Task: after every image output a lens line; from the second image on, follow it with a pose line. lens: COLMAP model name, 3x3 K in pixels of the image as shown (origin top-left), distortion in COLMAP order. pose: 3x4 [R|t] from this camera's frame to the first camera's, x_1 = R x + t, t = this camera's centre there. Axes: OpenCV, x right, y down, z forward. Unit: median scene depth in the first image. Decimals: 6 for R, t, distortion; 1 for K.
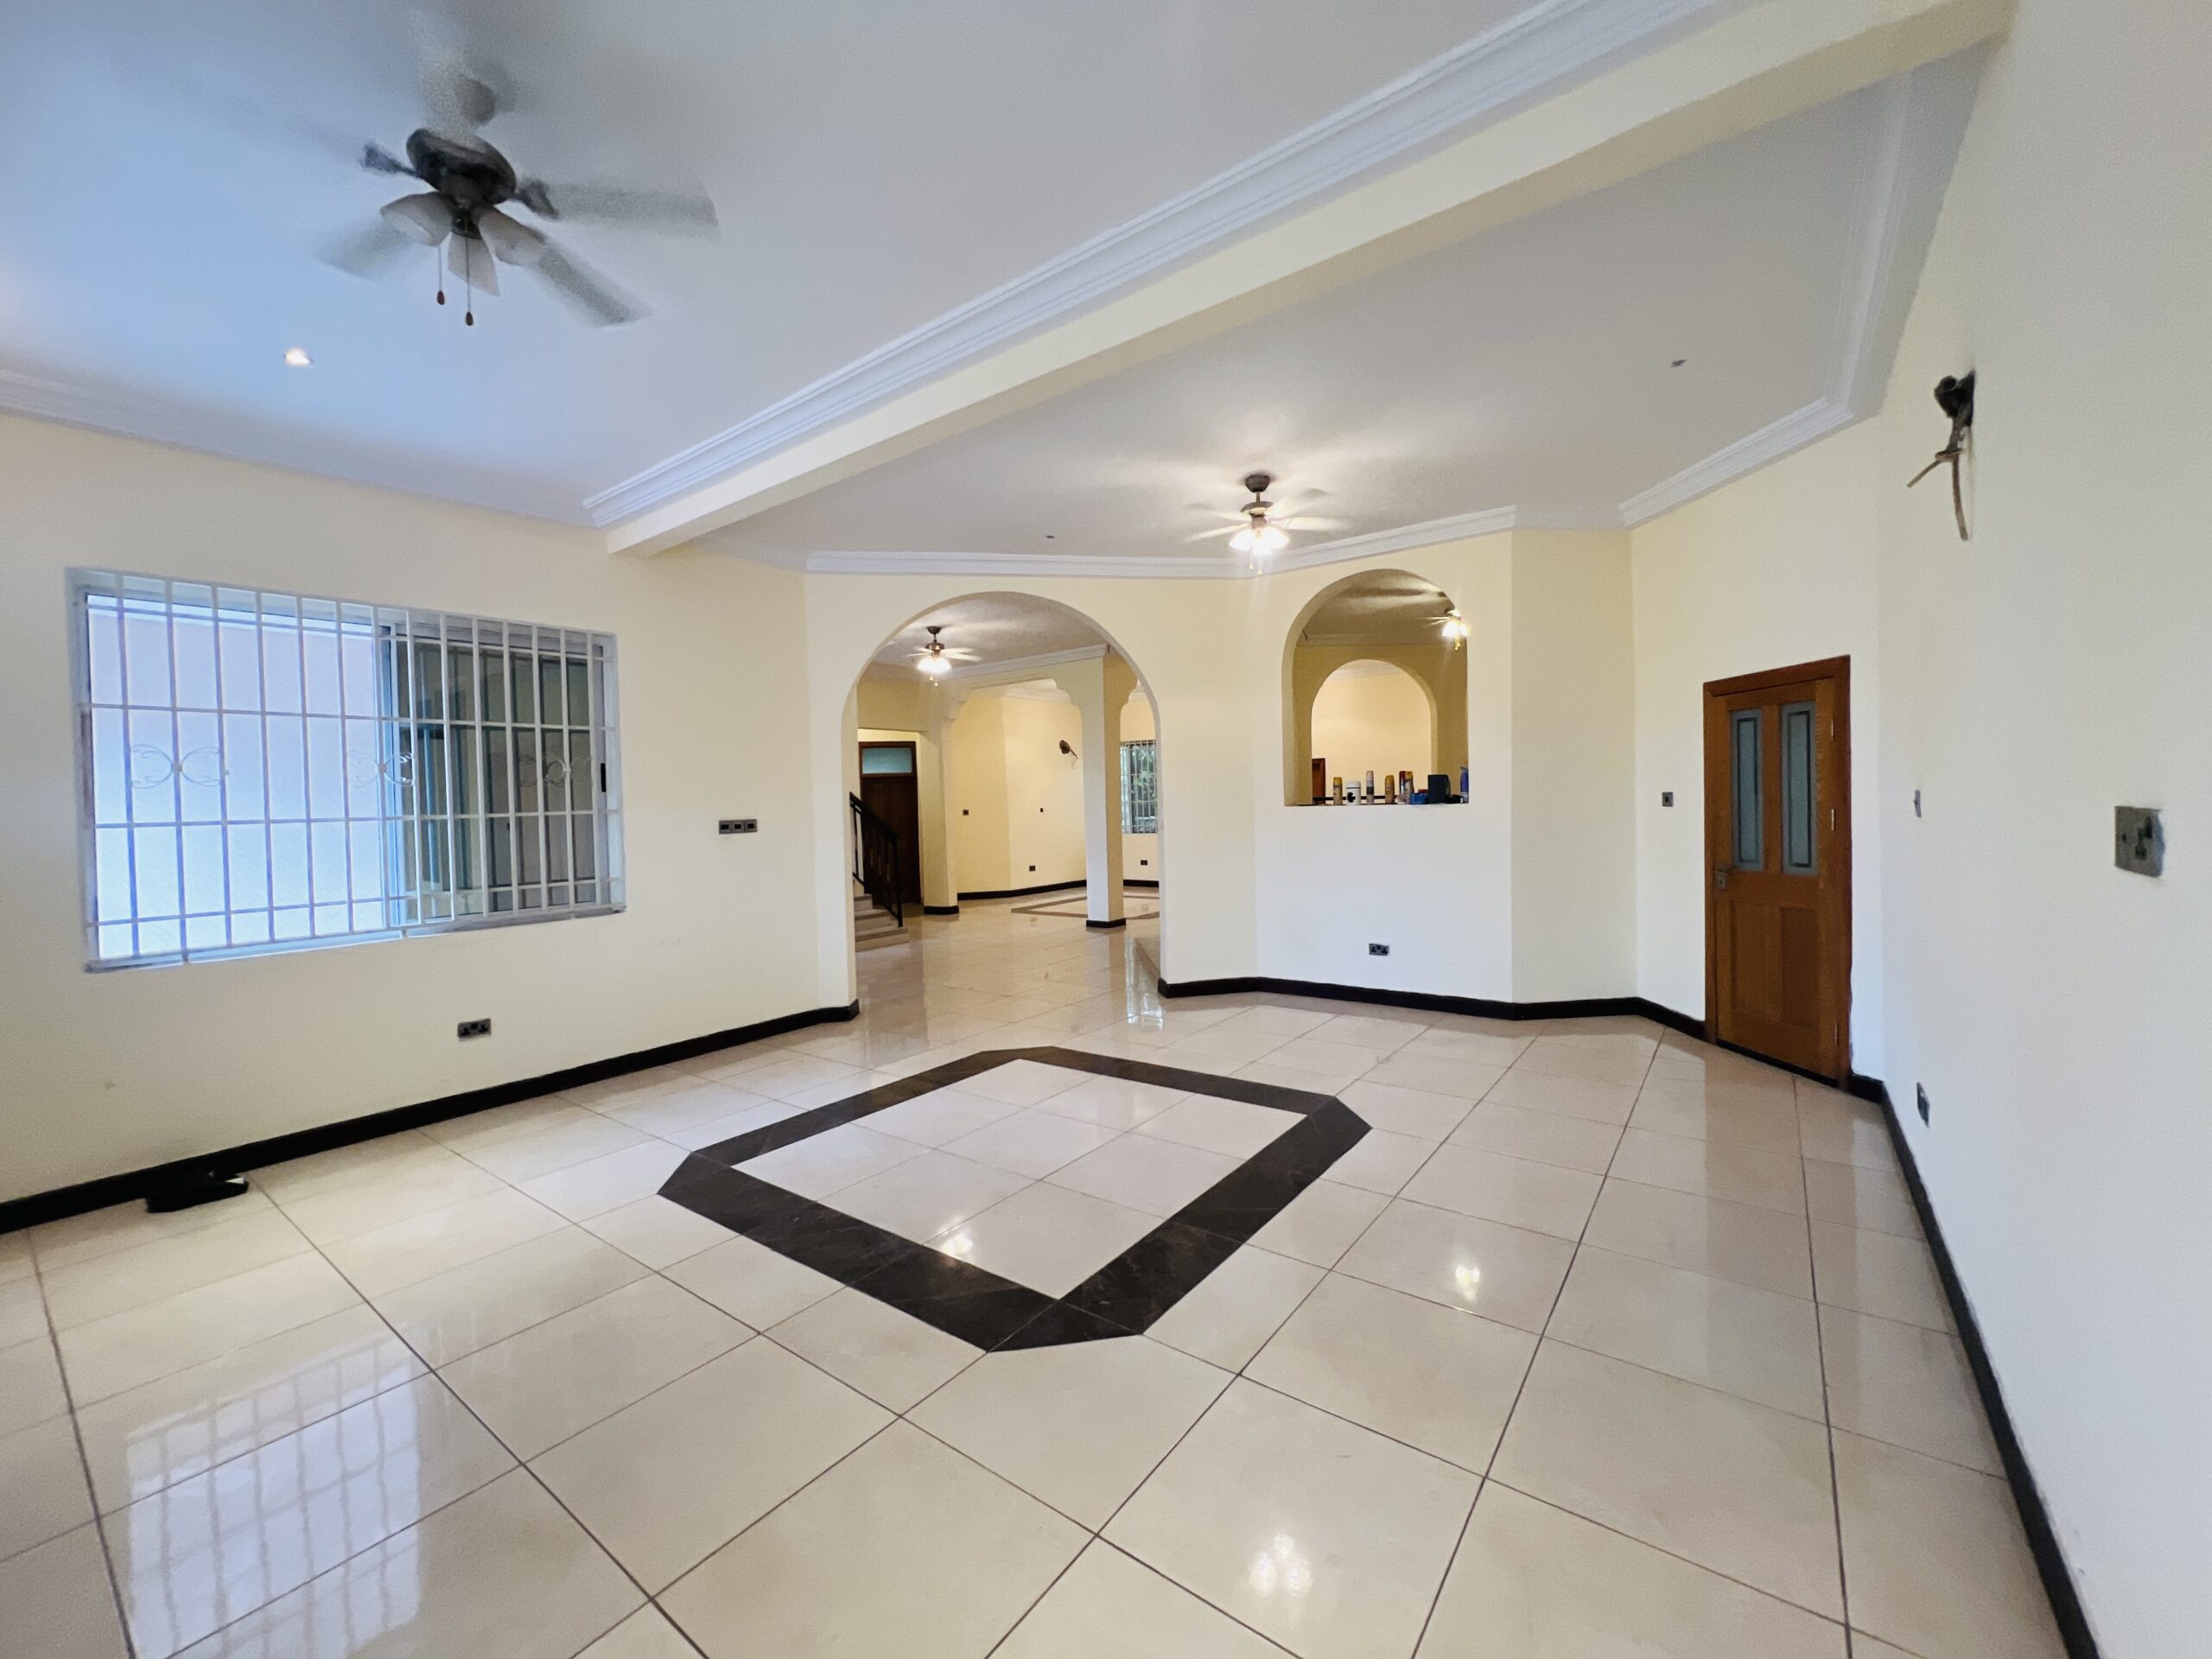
lens RADIAL K [[884.0, 0, 1106.1], [0, 884.0, 819.1], [0, 0, 1]] dist [-0.001375, -0.000044]
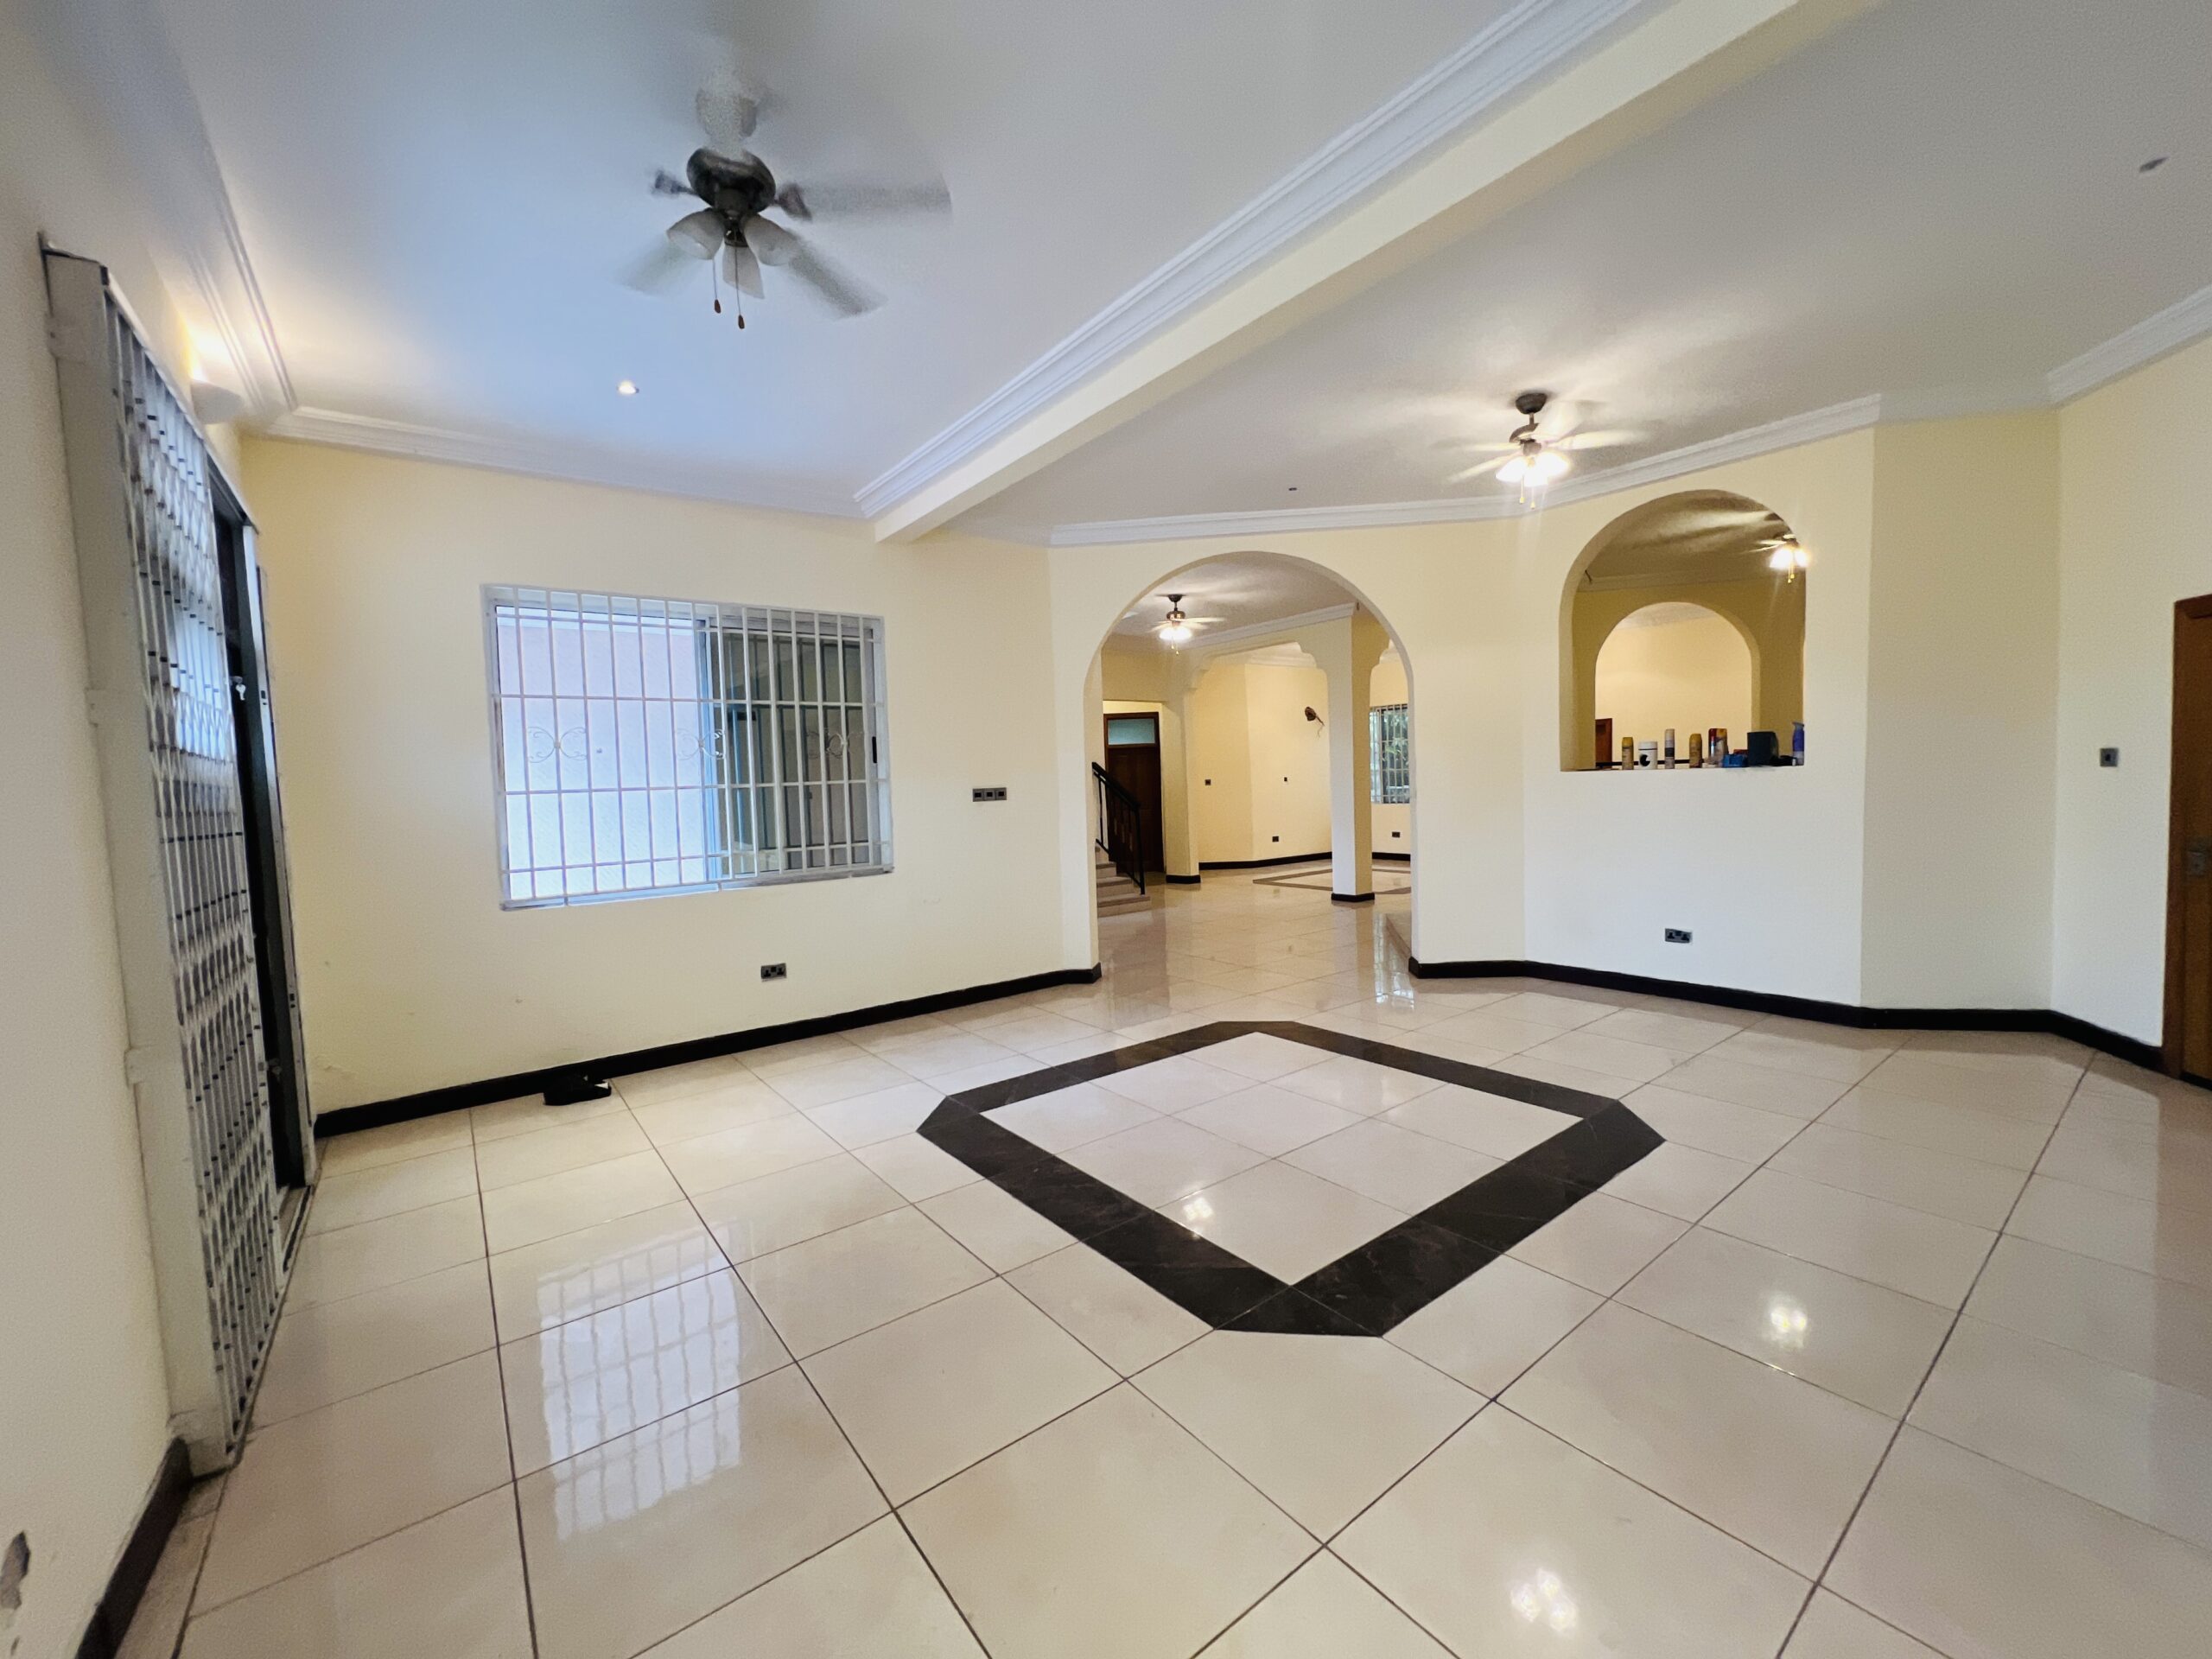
lens RADIAL K [[884.0, 0, 1106.1], [0, 884.0, 819.1], [0, 0, 1]] dist [-0.001375, -0.000044]
pose [[0.962147, 0.006258, -0.272461, 0.005514], [0.002490, 0.999493, 0.031753, 0.004586], [0.272521, -0.031230, 0.961643, 0.021350]]
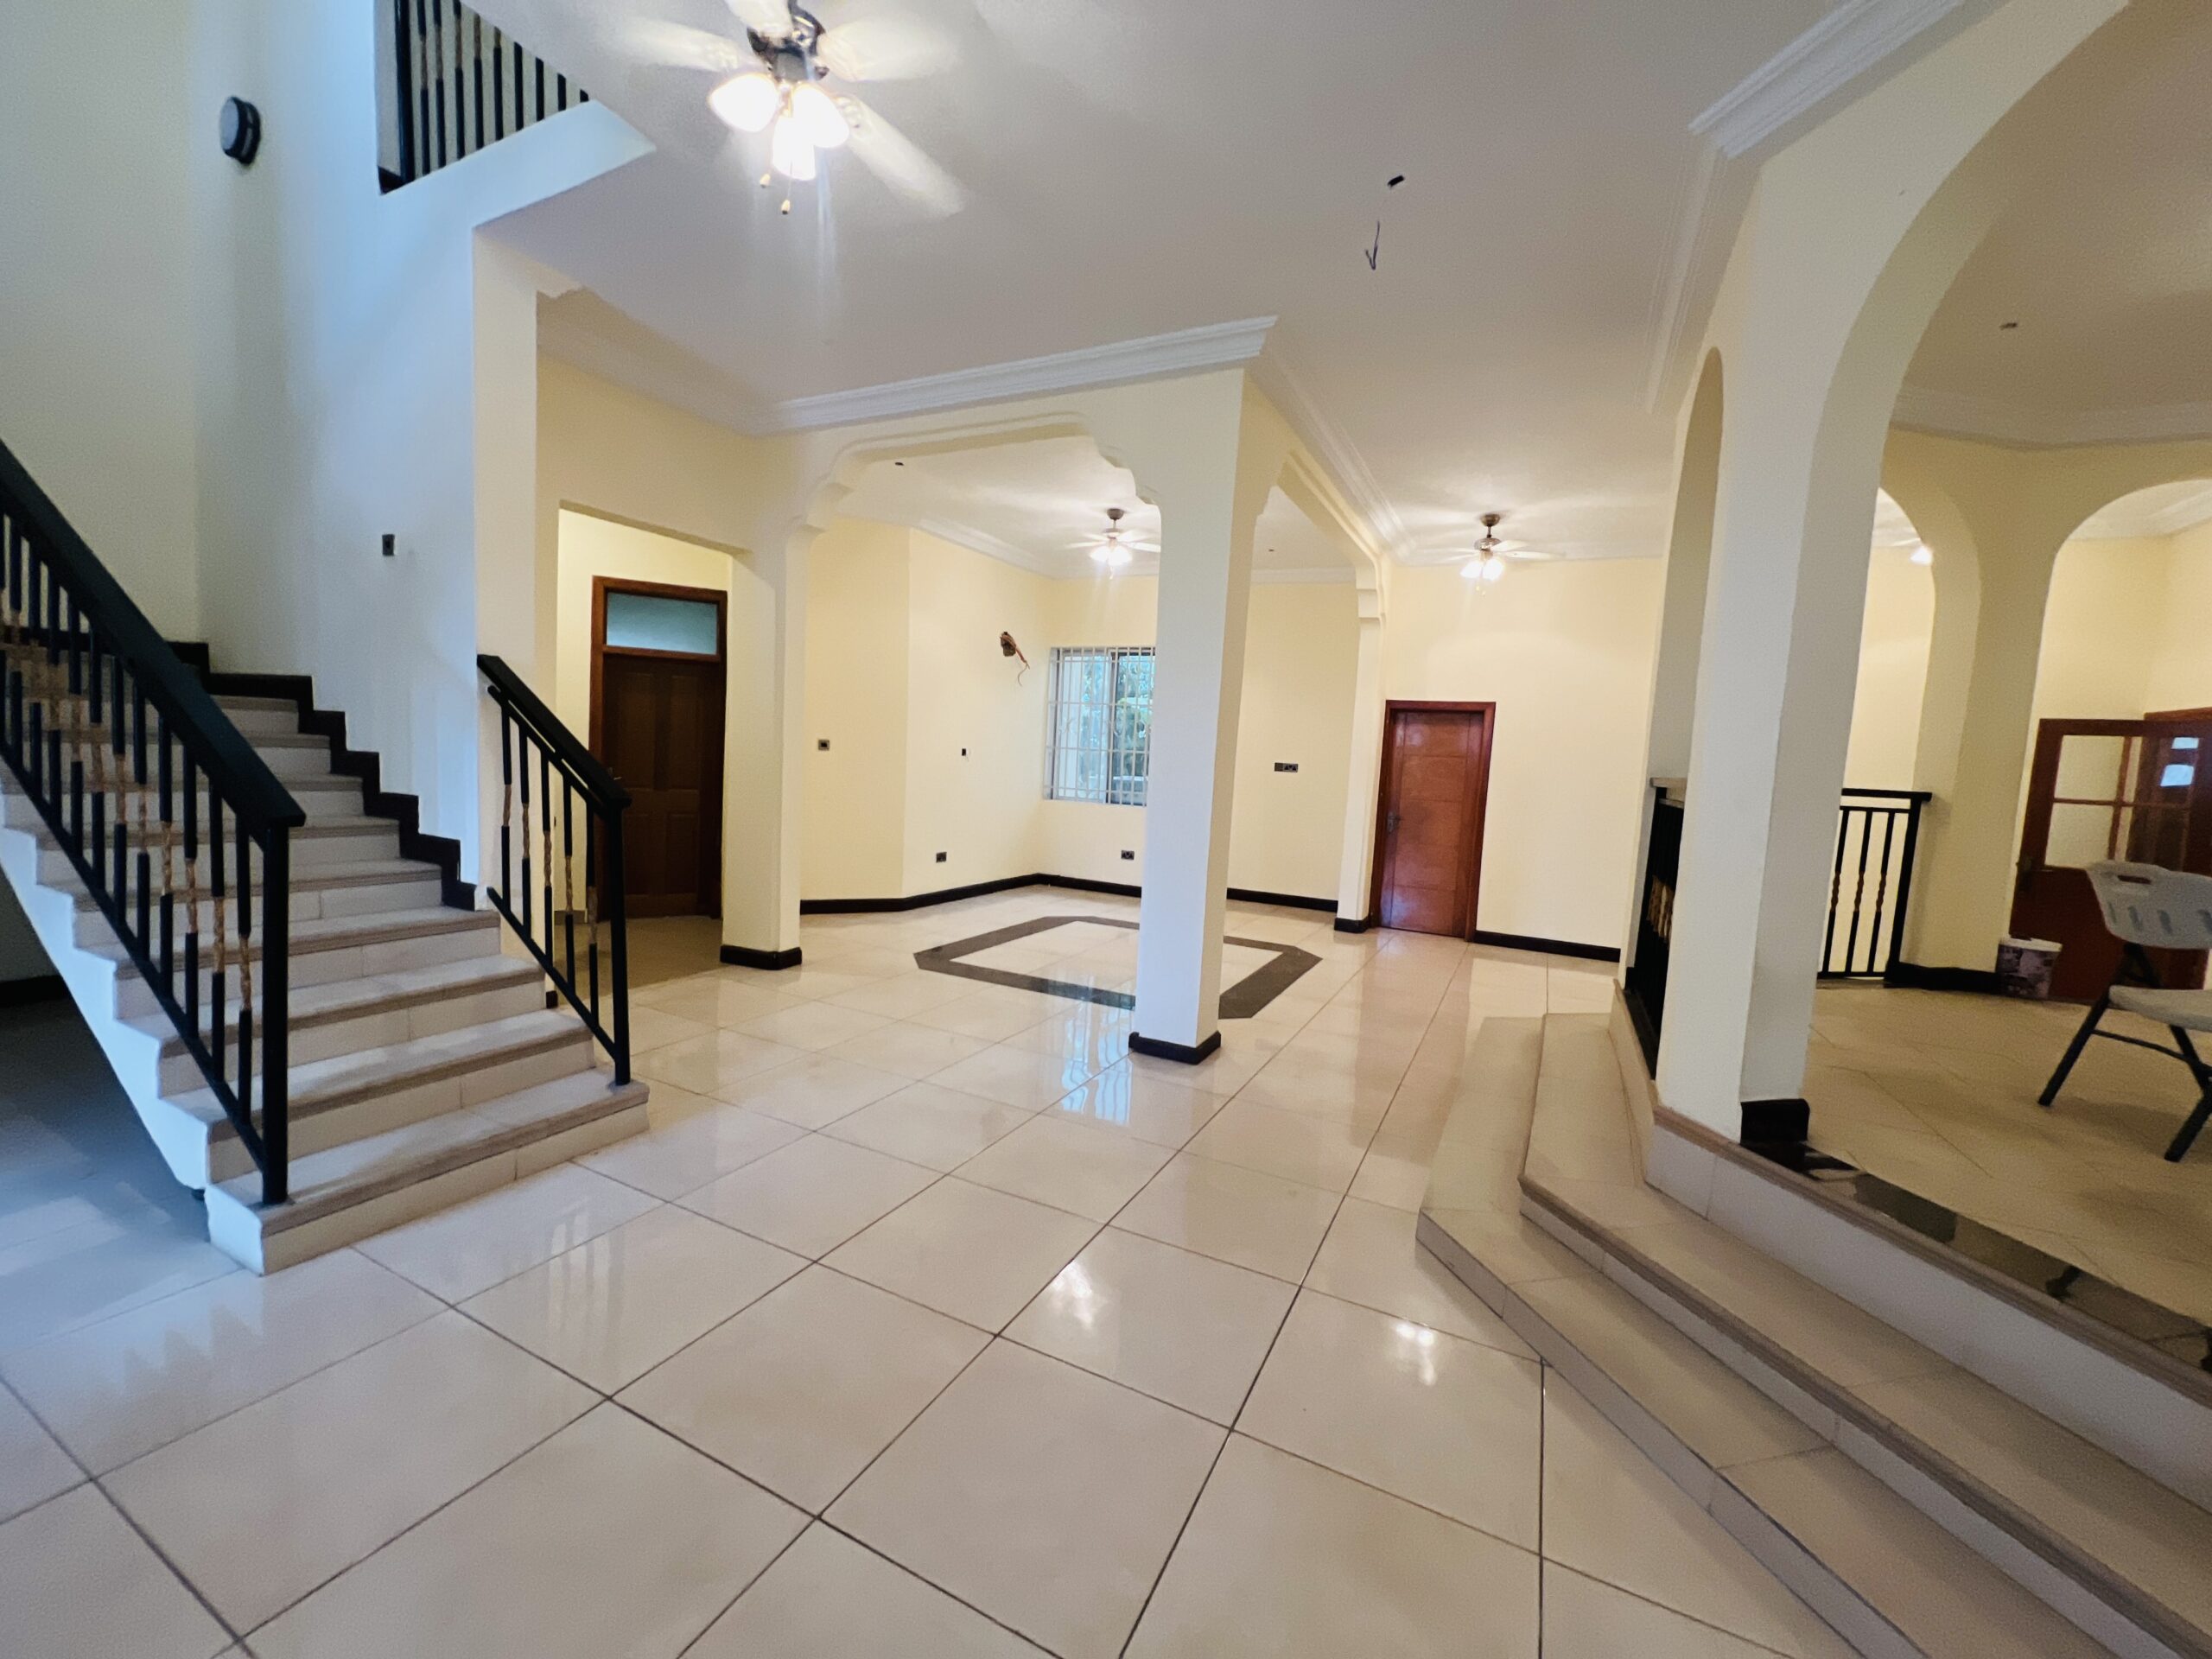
lens RADIAL K [[884.0, 0, 1106.1], [0, 884.0, 819.1], [0, 0, 1]] dist [-0.001375, -0.000044]
pose [[0.980932, 0.067851, 0.182124, -0.200276], [-0.077335, 0.995967, 0.045482, -0.001085], [-0.178304, -0.058700, 0.982223, 1.051620]]
